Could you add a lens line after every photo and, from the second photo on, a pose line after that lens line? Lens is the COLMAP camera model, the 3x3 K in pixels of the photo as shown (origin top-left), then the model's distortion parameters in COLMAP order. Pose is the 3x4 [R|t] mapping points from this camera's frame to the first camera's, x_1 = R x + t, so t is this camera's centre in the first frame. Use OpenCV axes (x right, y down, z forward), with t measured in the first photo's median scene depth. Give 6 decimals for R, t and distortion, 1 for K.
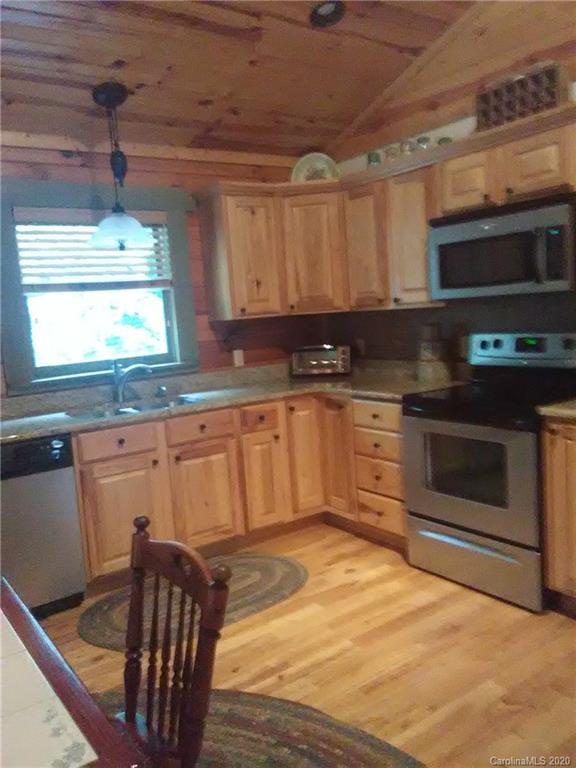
lens RADIAL K [[644.1, 0, 281.2], [0, 644.1, 384.7], [0, 0, 1]] dist [0.044515, -0.048293]
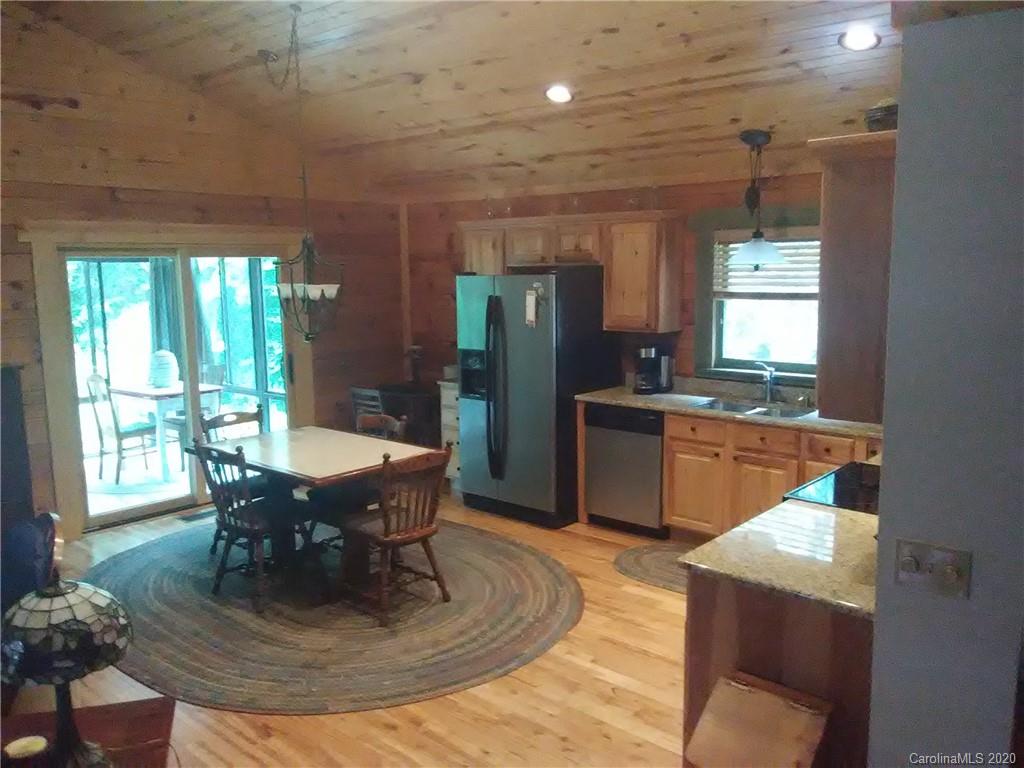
lens RADIAL K [[858.9, 0, 506.0], [0, 858.9, 394.1], [0, 0, 1]] dist [0.044515, -0.048293]
pose [[0.208625, 0.216057, -0.953832, 1.134835], [-0.116251, 0.973856, 0.195166, -0.236880], [0.971062, 0.070167, 0.228288, 0.237593]]
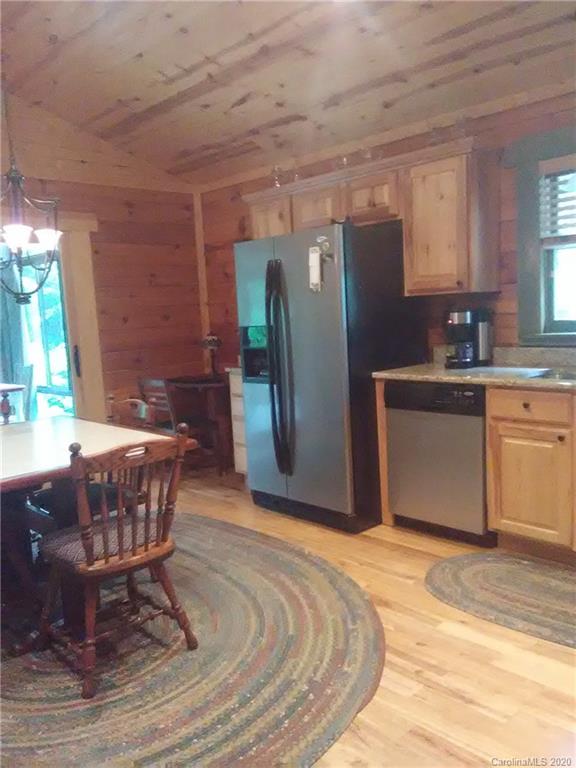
lens RADIAL K [[644.1, 0, 284.3], [0, 644.1, 386.1], [0, 0, 1]] dist [0.044515, -0.048293]
pose [[0.129709, 0.181066, -0.974880, 0.573782], [-0.072145, 0.982303, 0.172846, -0.072339], [0.988924, 0.047913, 0.140476, 0.462812]]
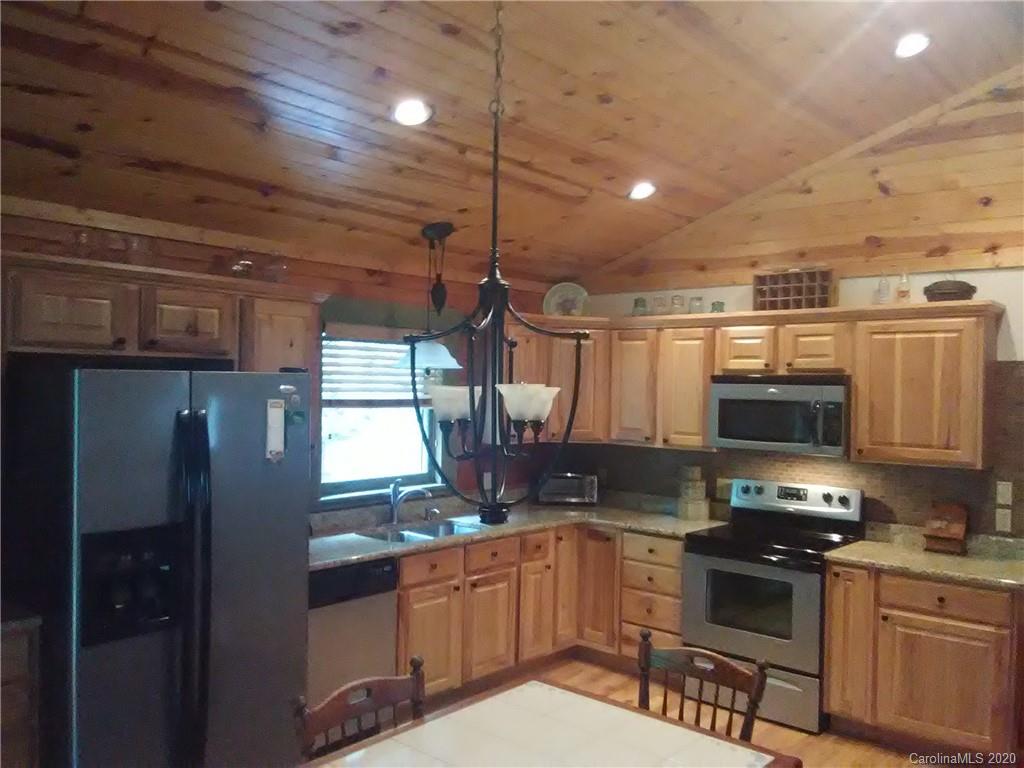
lens RADIAL K [[858.9, 0, 503.8], [0, 858.9, 384.0], [0, 0, 1]] dist [0.044515, -0.048293]
pose [[0.967579, 0.089418, 0.236210, -0.440337], [-0.060172, 0.989914, -0.128253, -0.025869], [-0.245295, 0.109881, 0.963201, -0.325750]]
